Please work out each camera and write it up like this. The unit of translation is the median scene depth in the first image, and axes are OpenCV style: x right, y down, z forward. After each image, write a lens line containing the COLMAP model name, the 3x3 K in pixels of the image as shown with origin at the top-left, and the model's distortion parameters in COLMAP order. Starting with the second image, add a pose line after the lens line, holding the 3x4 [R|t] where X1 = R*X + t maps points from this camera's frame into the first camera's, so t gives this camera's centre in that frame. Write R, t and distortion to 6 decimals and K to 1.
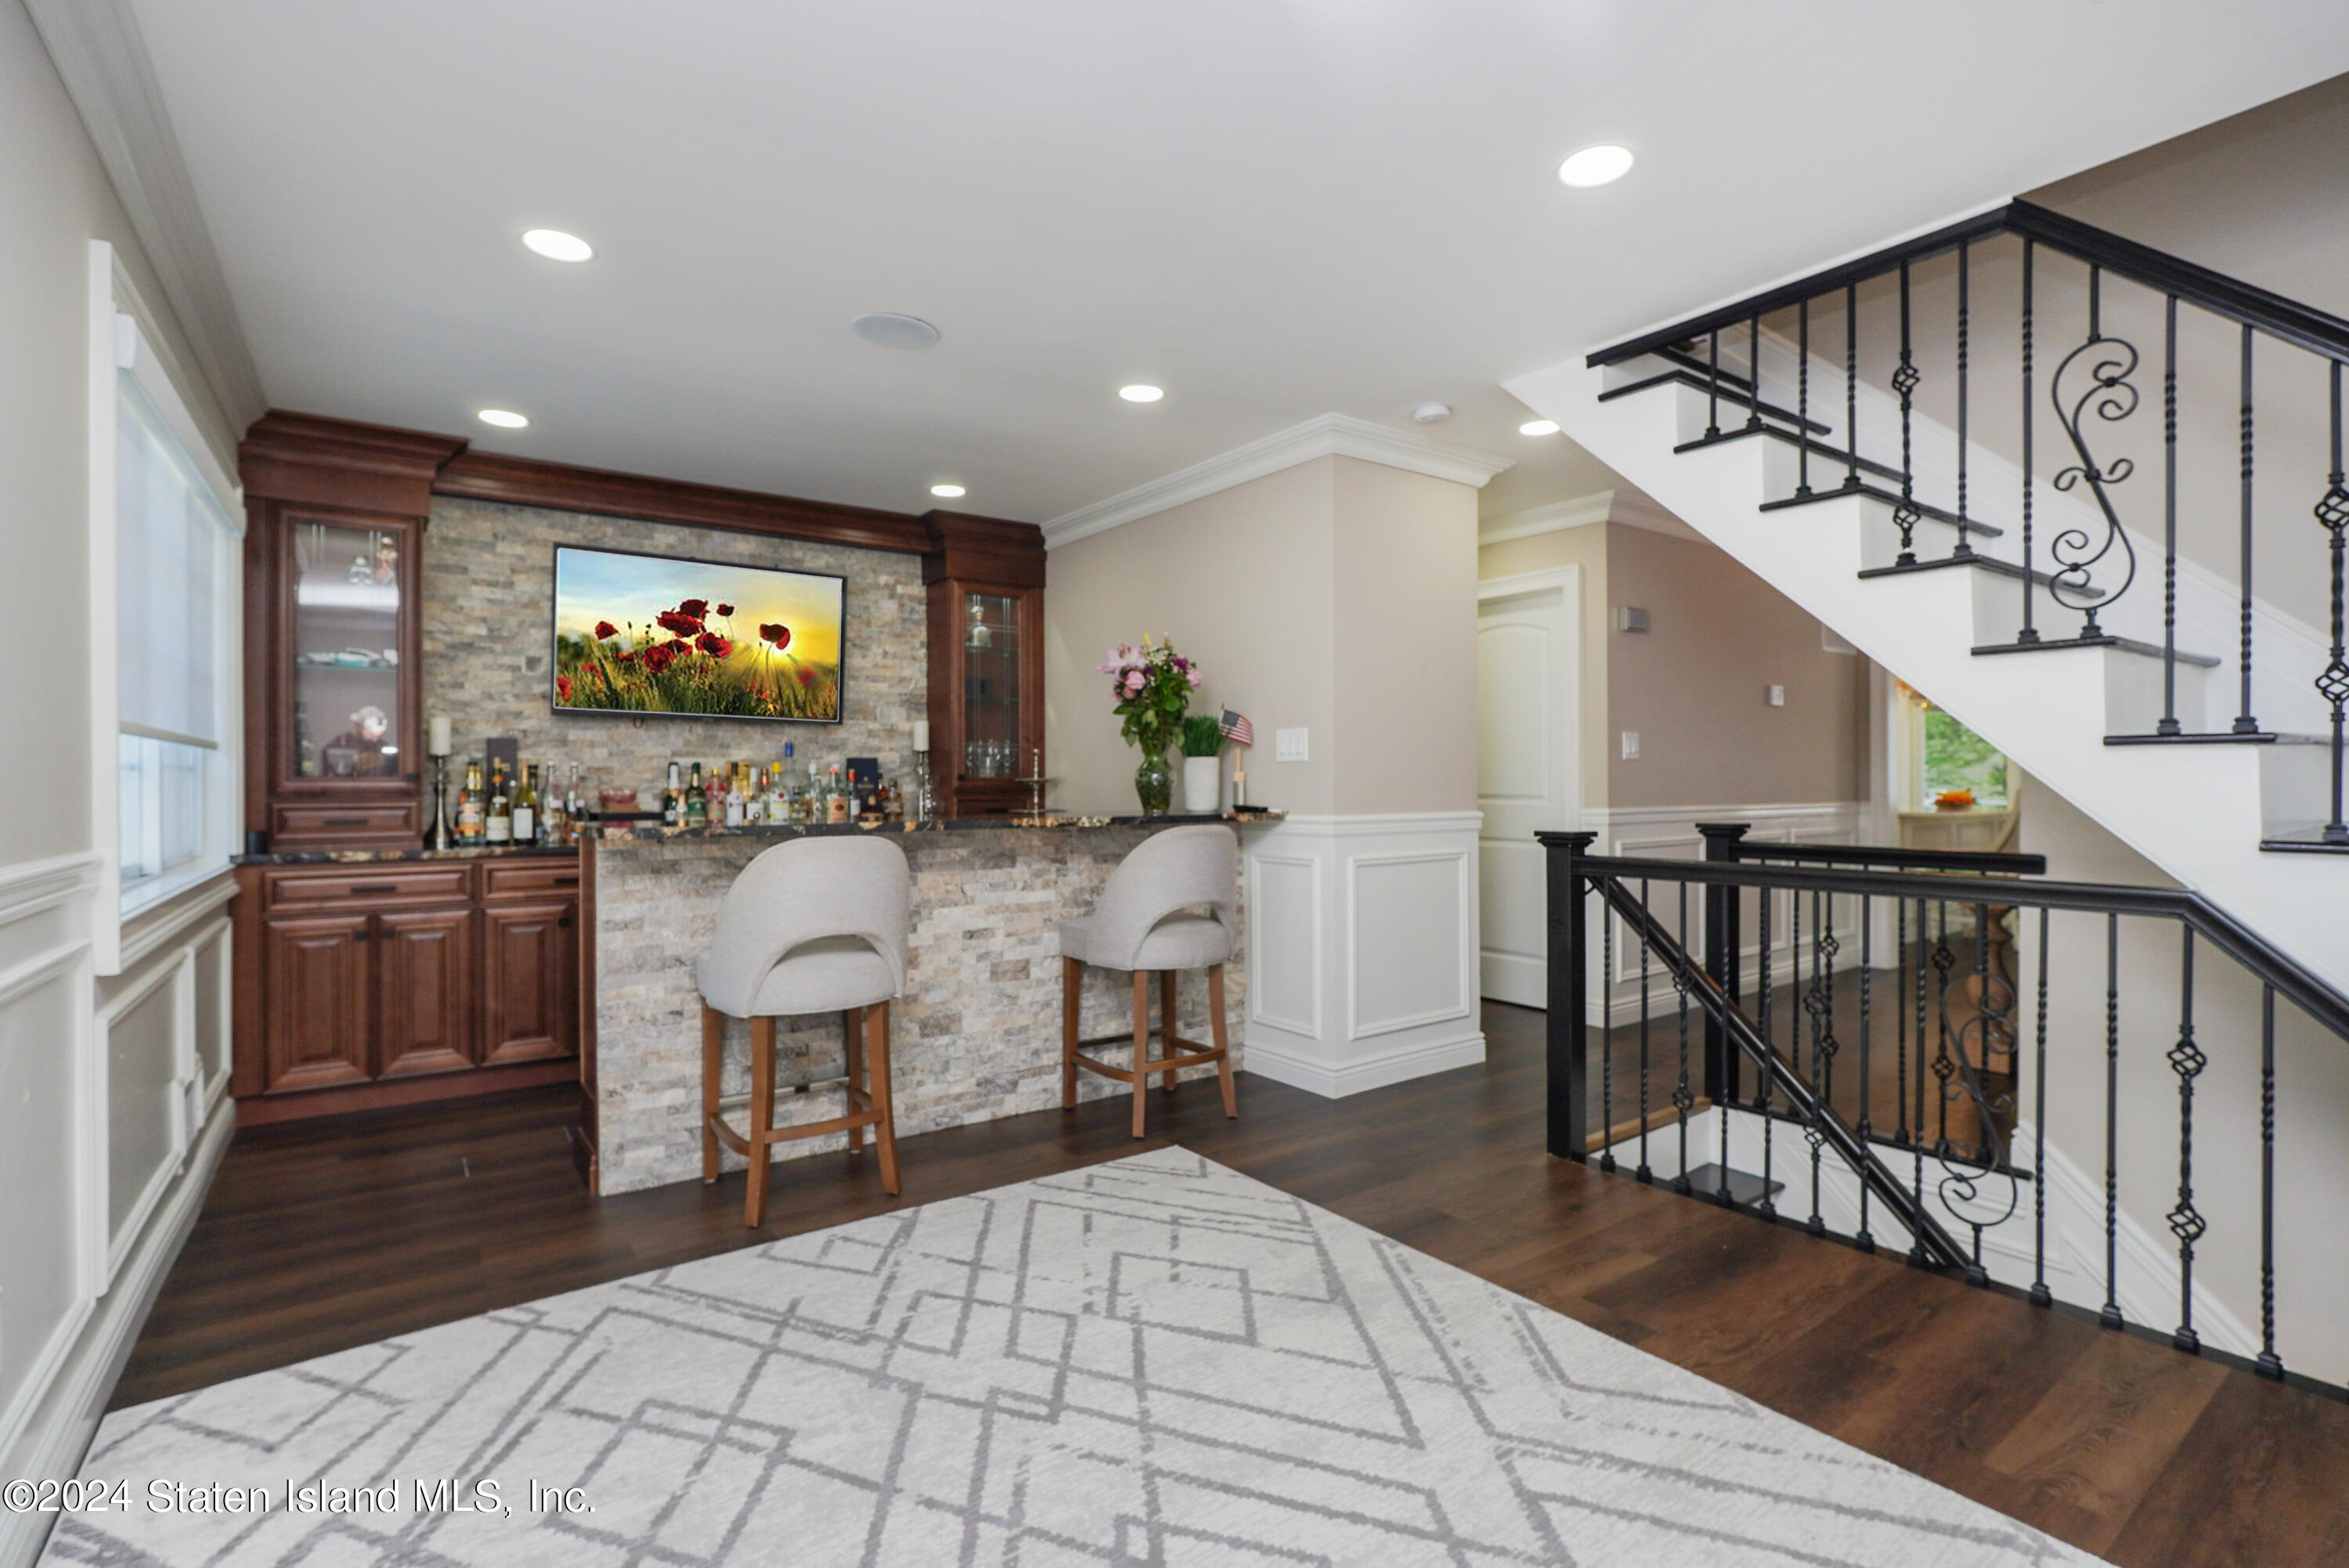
lens RADIAL K [[1072.8, 0, 1174.5], [0, 1072.8, 784.0], [0, 0, 1]] dist [-0.026178, 0.008993]
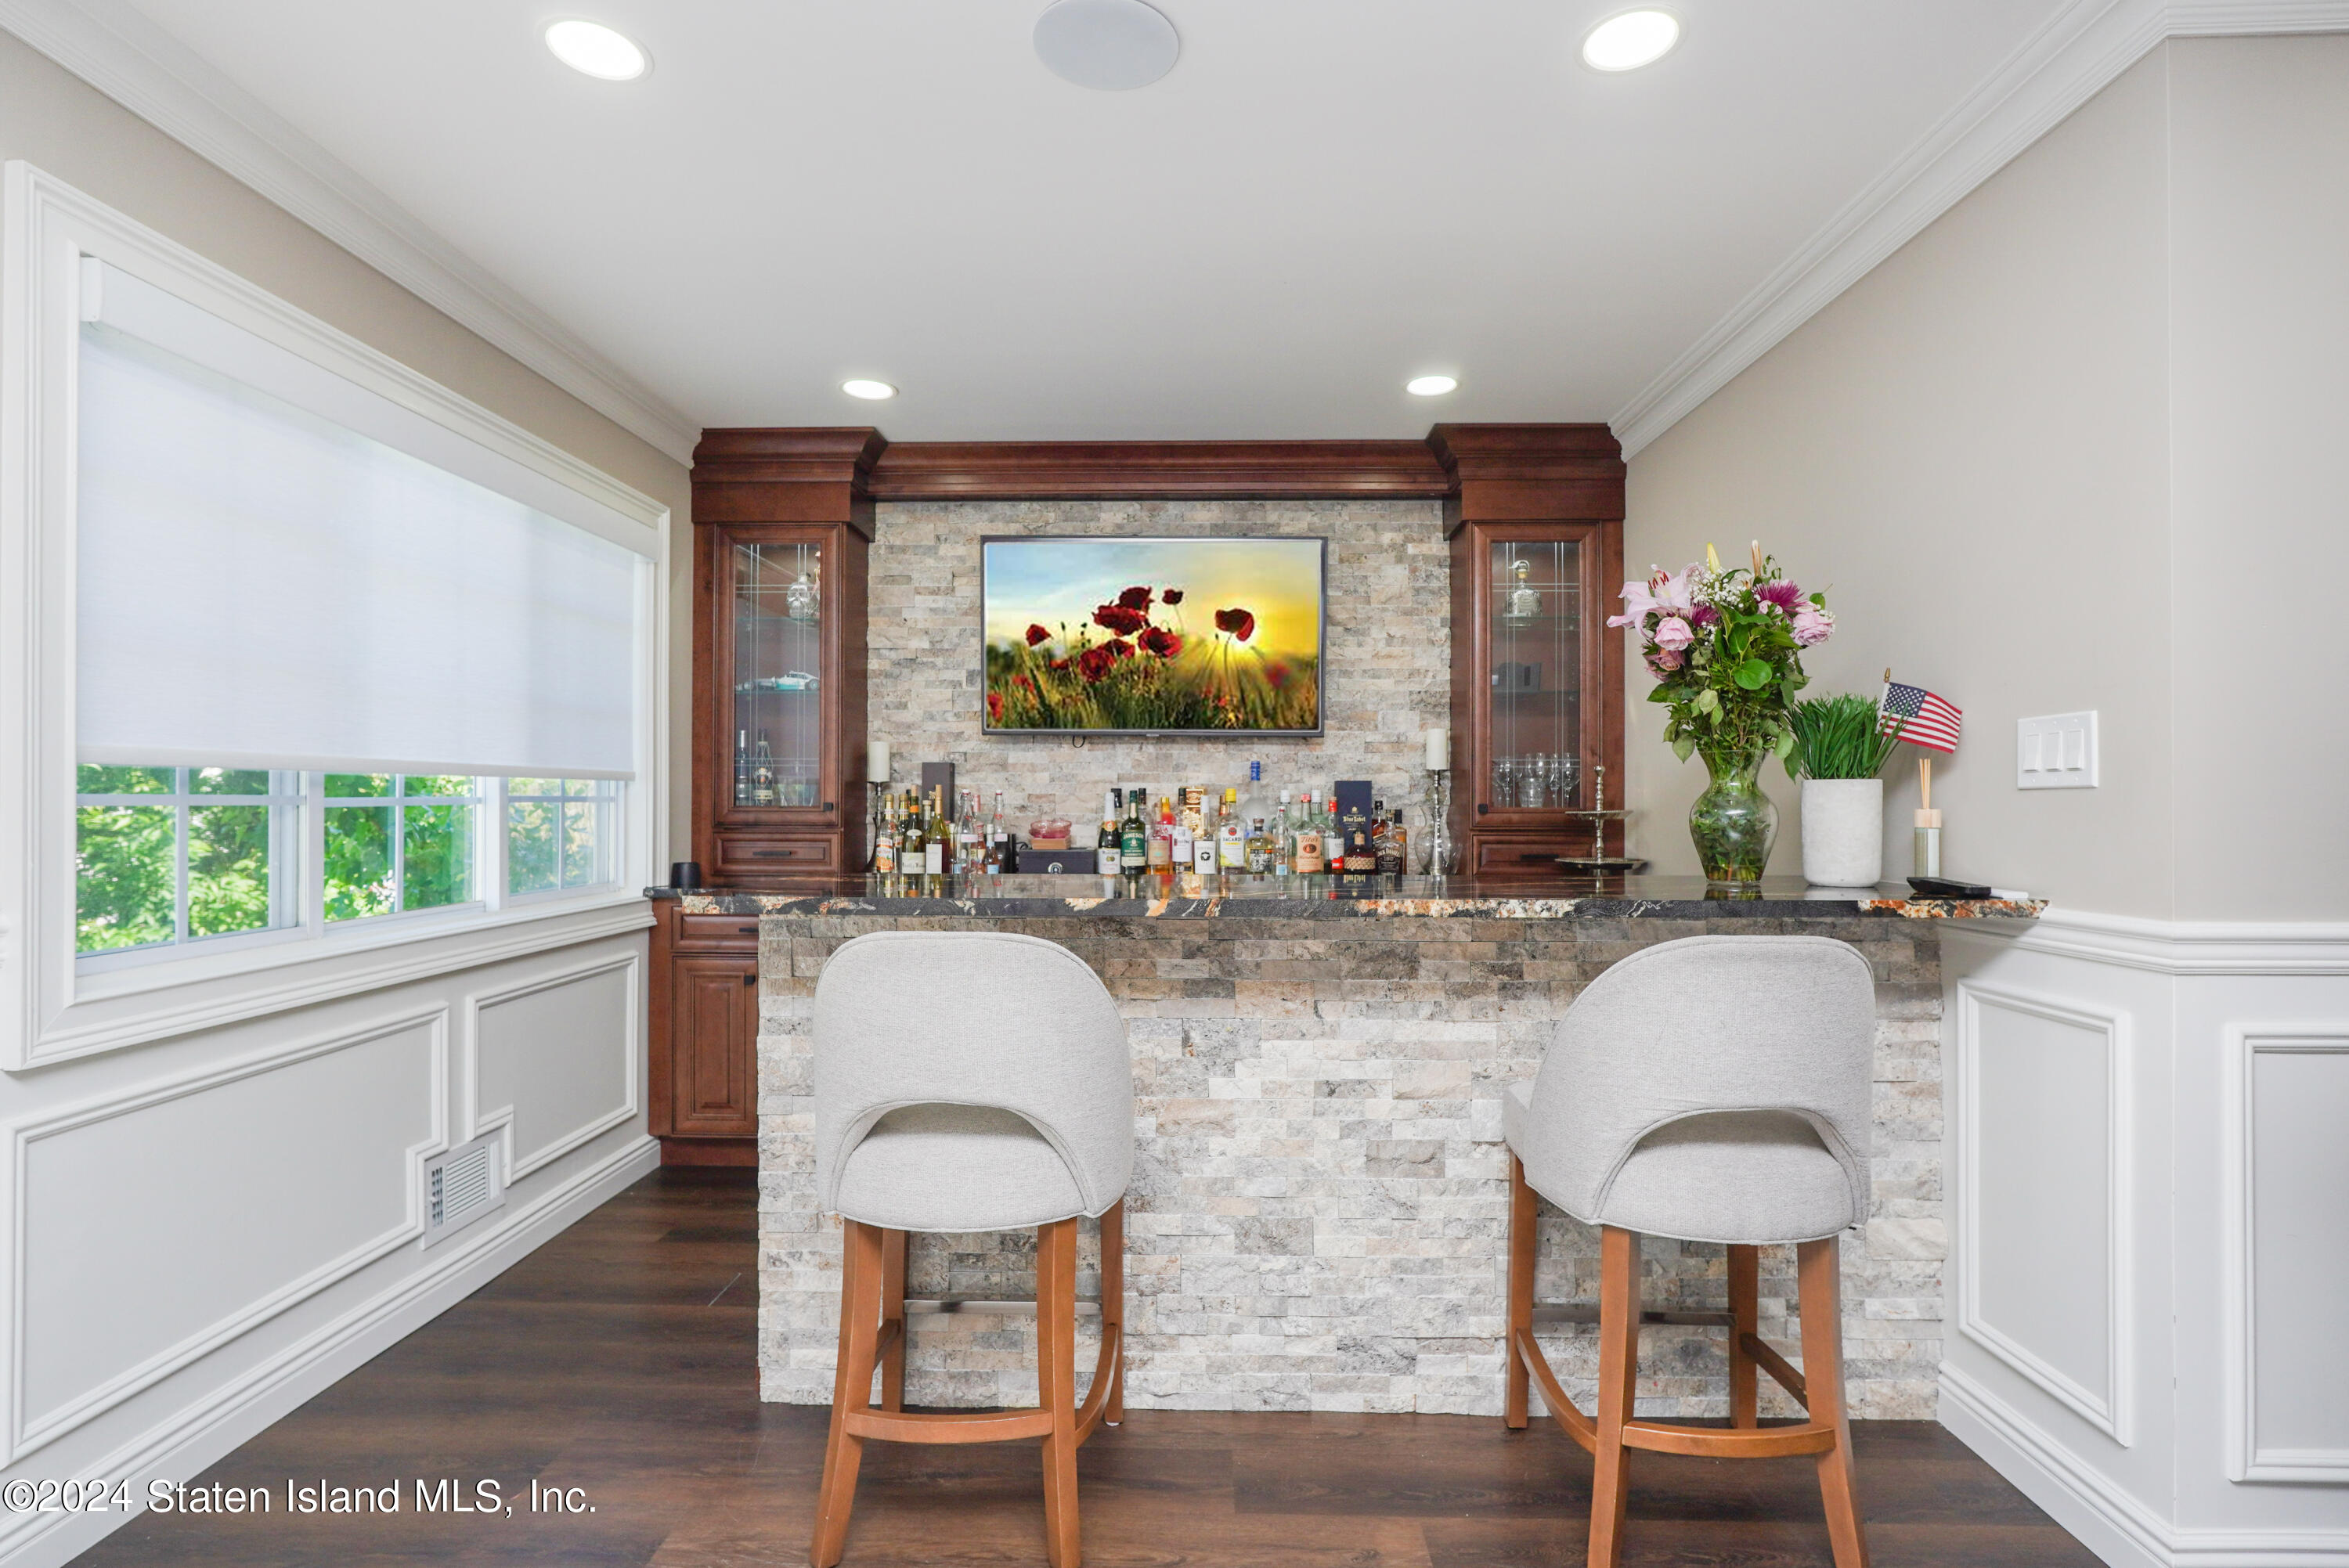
lens RADIAL K [[1094.1, 0, 1179.8], [0, 1094.1, 795.2], [0, 0, 1]] dist [-0.030021, 0.020438]
pose [[0.795404, 0.002237, -0.606076, 0.091318], [-0.005292, 0.999981, -0.003254, -0.014631], [0.606057, 0.005796, 0.795400, 0.418252]]
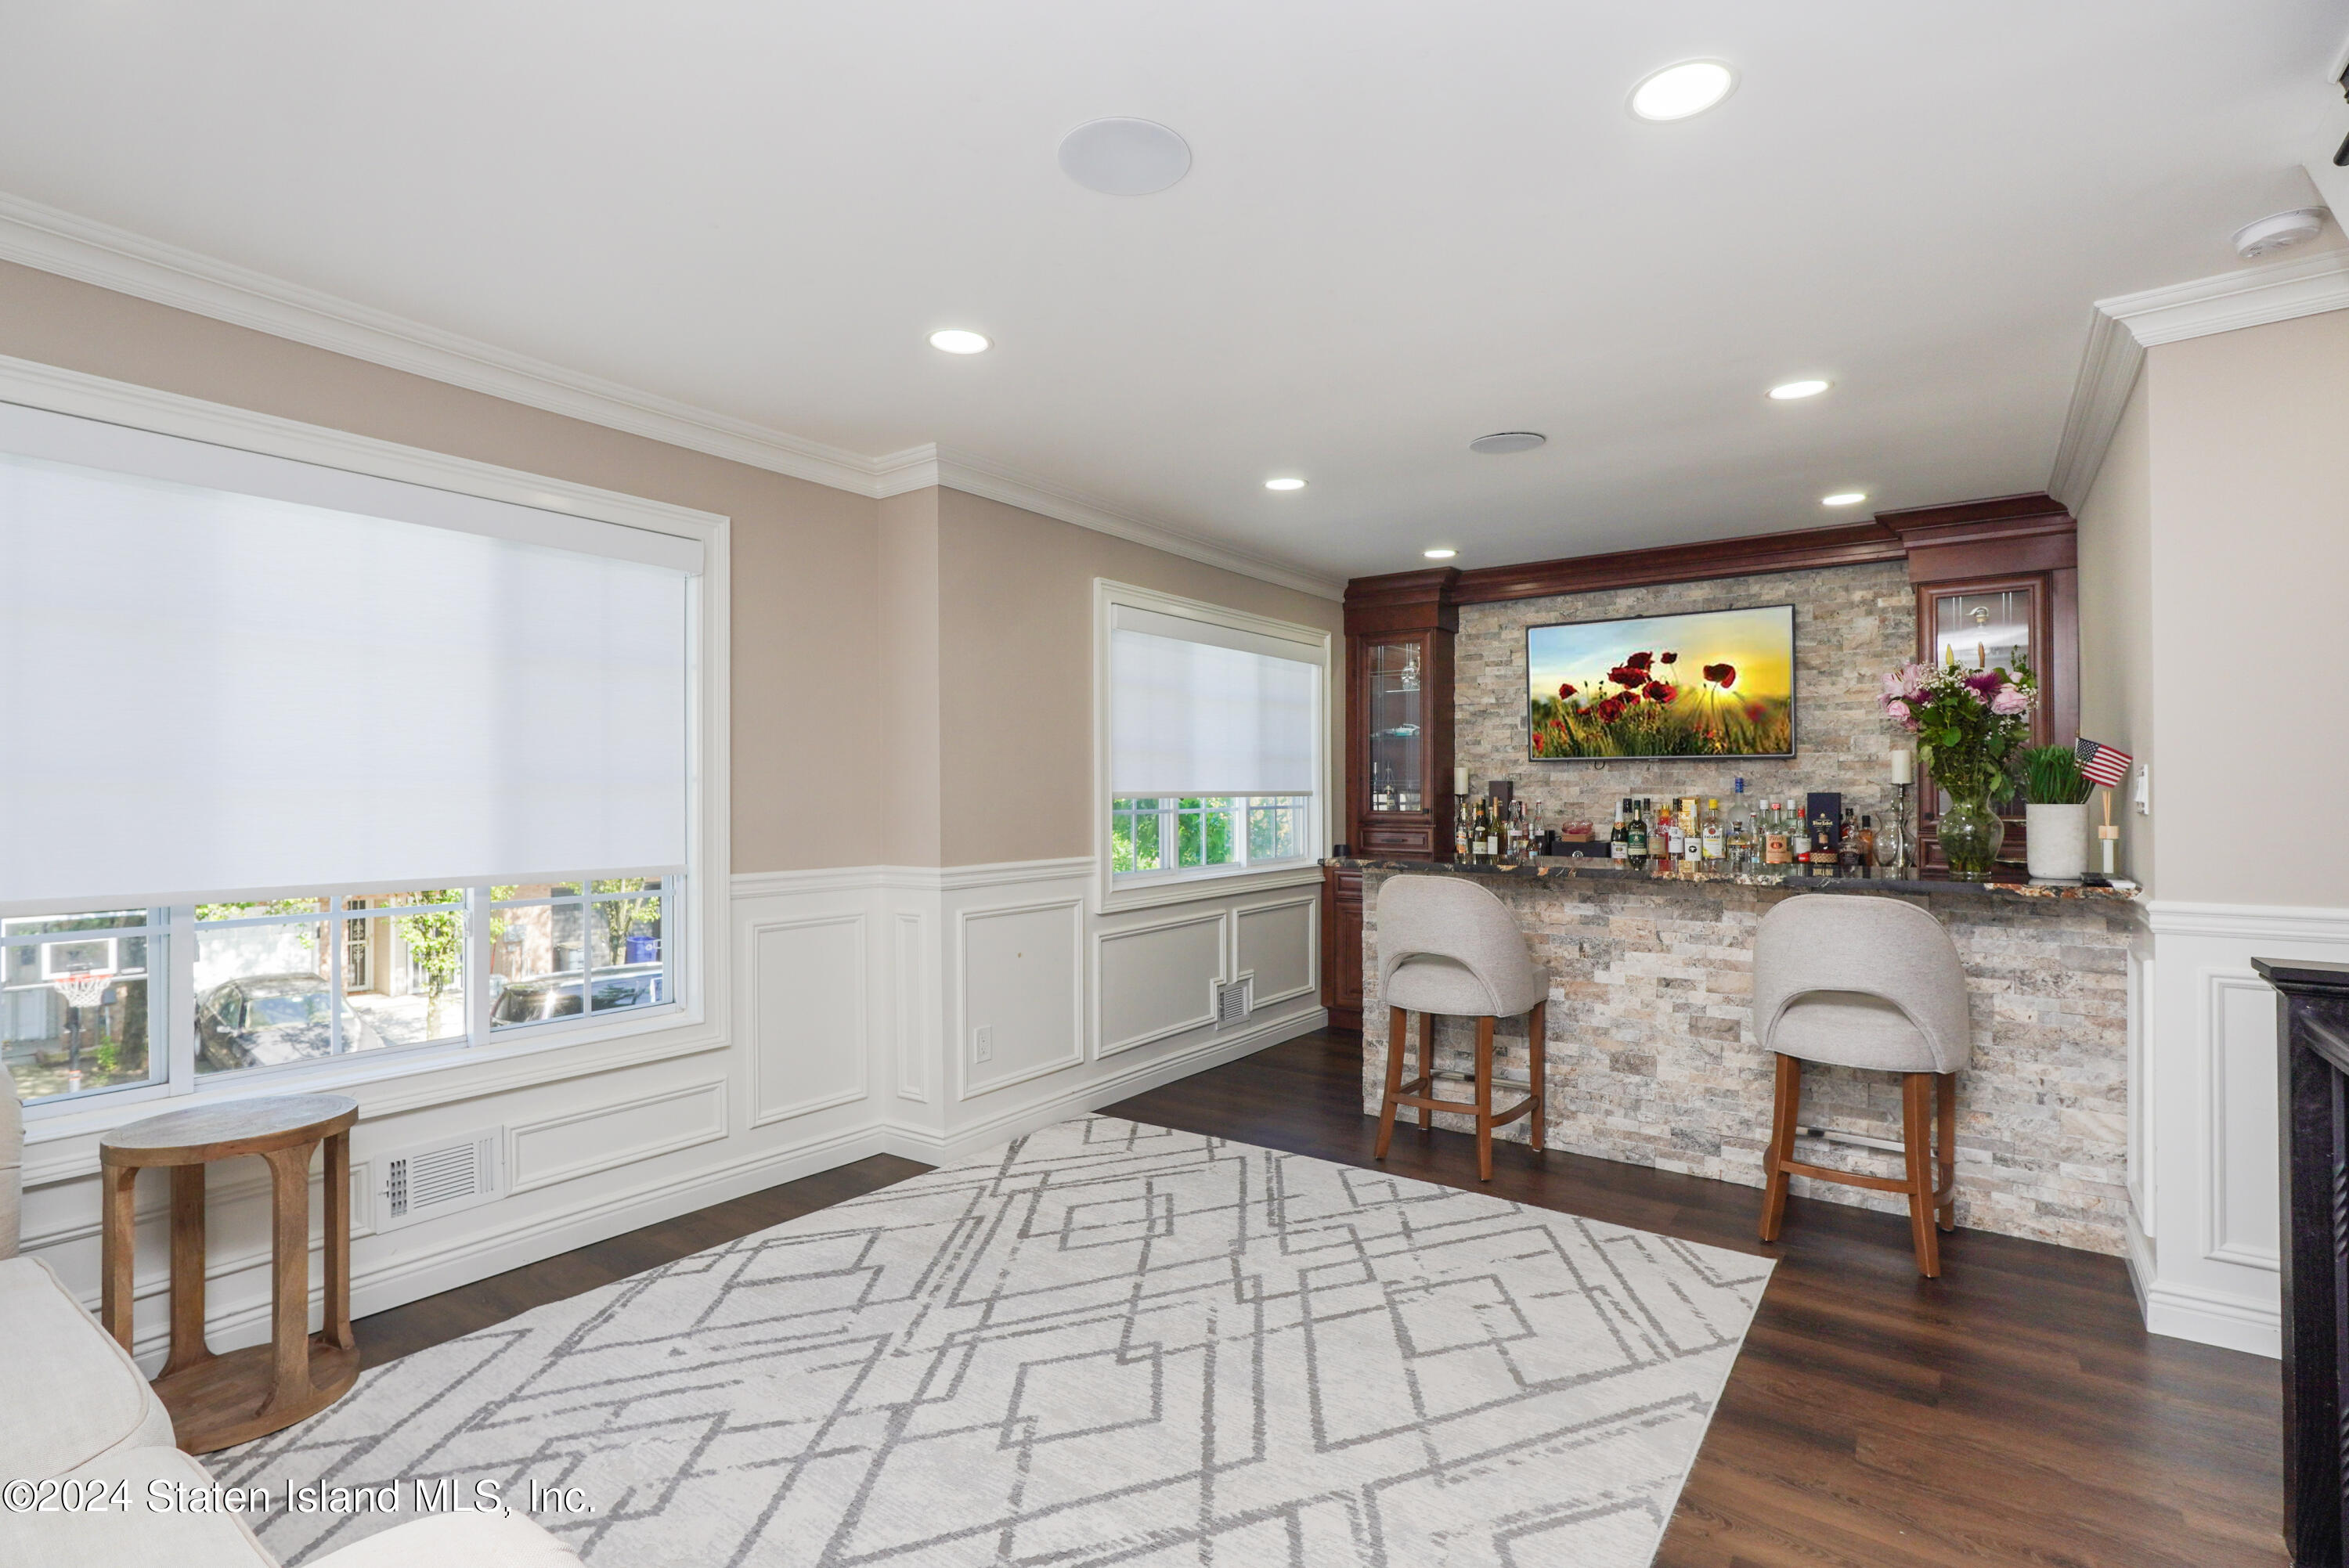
lens RADIAL K [[1094.1, 0, 1179.8], [0, 1094.1, 795.2], [0, 0, 1]] dist [-0.030021, 0.020438]
pose [[0.312305, 0.006714, -0.949958, 0.557816], [0.000773, 0.999973, 0.007321, -0.038053], [0.949982, -0.003021, 0.312291, 0.216168]]
